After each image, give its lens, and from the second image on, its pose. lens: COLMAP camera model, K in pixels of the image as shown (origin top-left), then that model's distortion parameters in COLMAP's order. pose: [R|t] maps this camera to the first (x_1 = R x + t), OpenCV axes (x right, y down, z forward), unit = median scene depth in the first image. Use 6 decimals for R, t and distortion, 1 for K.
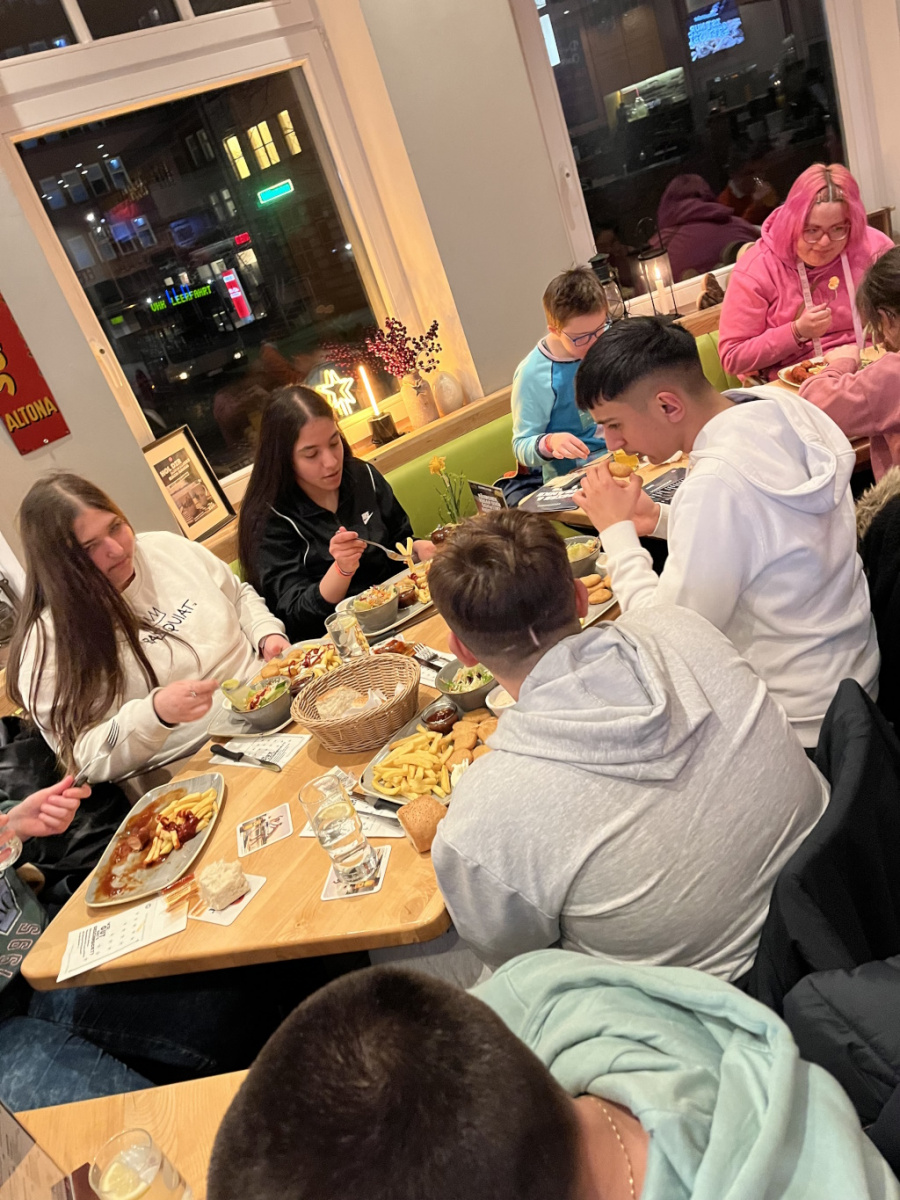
lens RADIAL K [[913.4, 0, 450.0], [0, 913.4, 600.0], [0, 0, 1]] dist [0.099651, -0.139696]
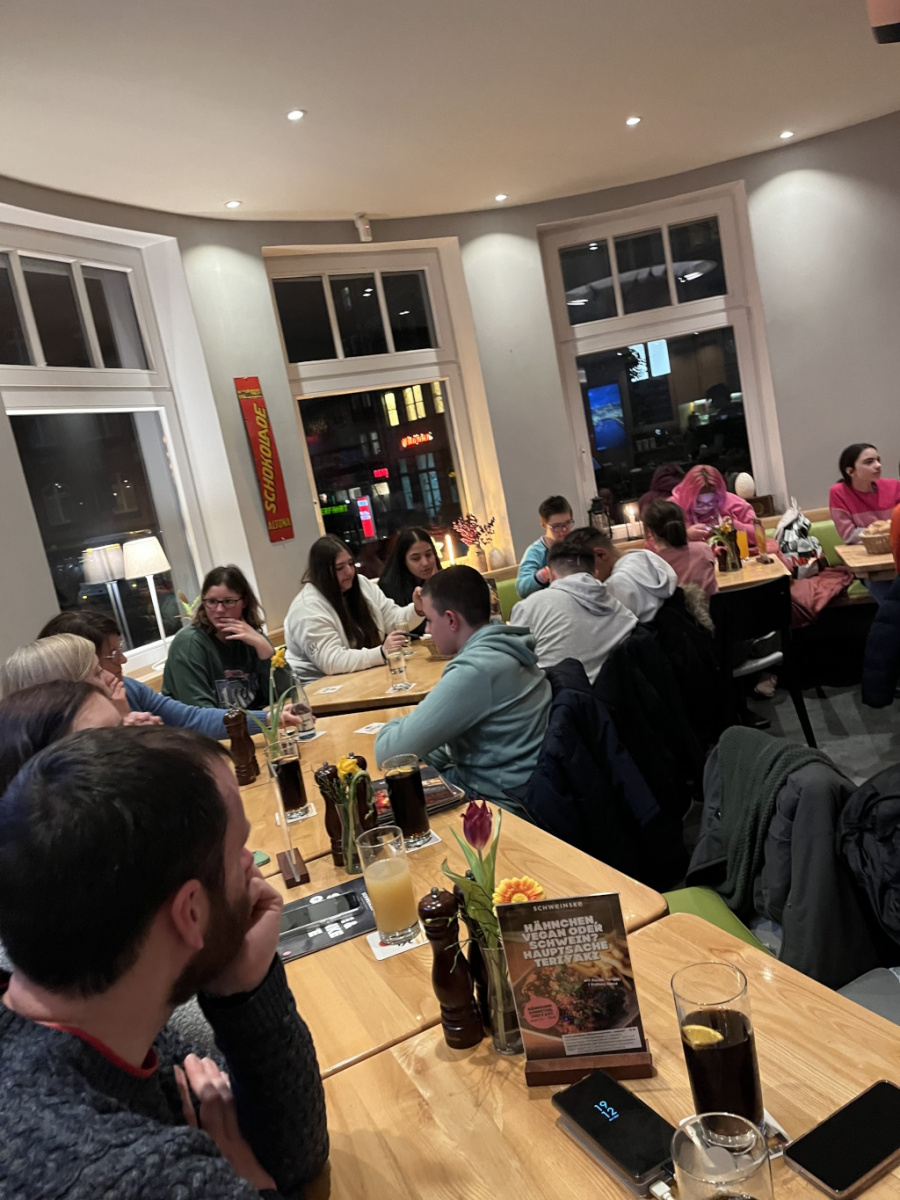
lens RADIAL K [[913.4, 0, 450.0], [0, 913.4, 600.0], [0, 0, 1]] dist [0.099651, -0.139696]
pose [[0.981982, 0.153832, -0.109760, 0.033950], [-0.176570, 0.953861, -0.242841, 0.082318], [0.067340, 0.257846, 0.963837, -0.186098]]
